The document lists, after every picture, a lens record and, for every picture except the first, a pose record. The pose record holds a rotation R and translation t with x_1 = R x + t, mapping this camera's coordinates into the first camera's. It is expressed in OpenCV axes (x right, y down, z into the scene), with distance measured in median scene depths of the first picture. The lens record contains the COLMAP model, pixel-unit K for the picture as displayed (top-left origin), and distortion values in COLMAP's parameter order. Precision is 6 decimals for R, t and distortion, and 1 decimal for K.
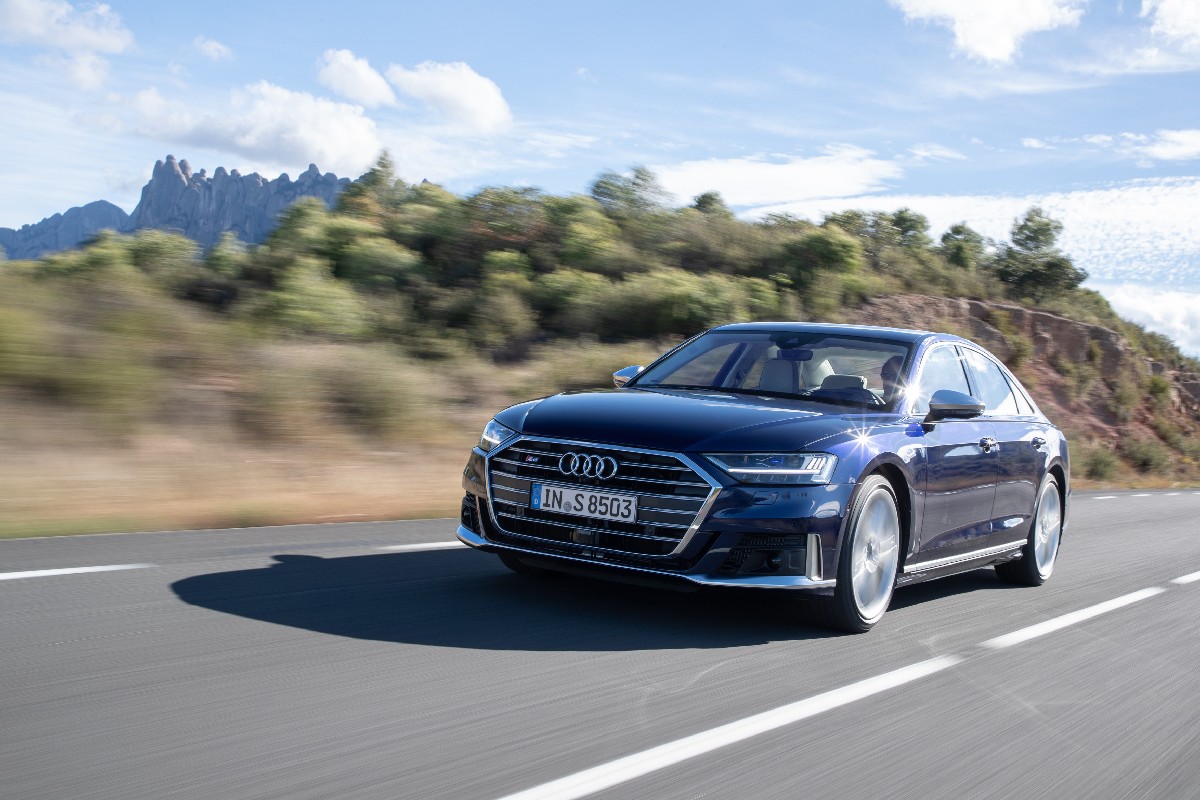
lens RADIAL K [[1594.5, 0, 595.8], [0, 1594.5, 410.3], [0, 0, 1]] dist [0.257666, 0.000000]
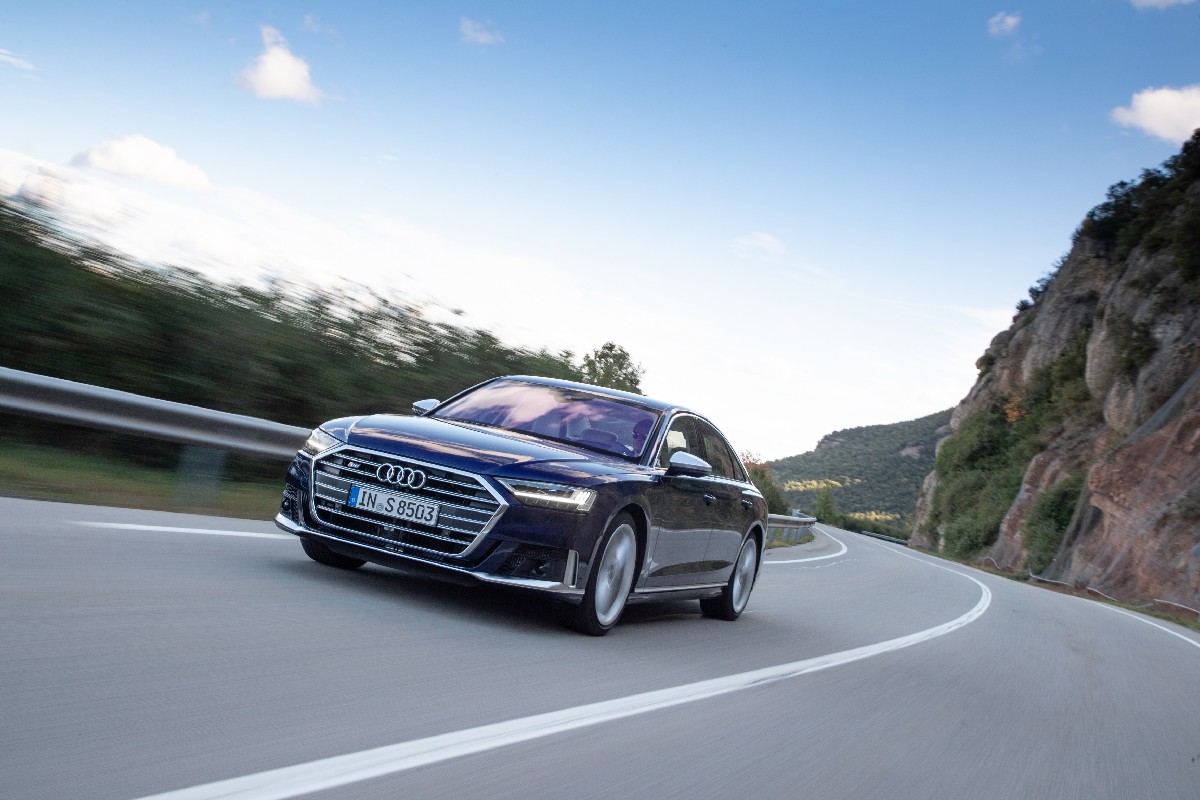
lens RADIAL K [[1594.5, 0, 591.8], [0, 1594.5, 405.5], [0, 0, 1]] dist [0.257666, 0.000000]
pose [[0.977495, 0.130843, 0.165483, -0.073144], [-0.126052, 0.991250, -0.039172, 0.010765], [-0.169160, 0.017431, 0.985434, -0.245668]]
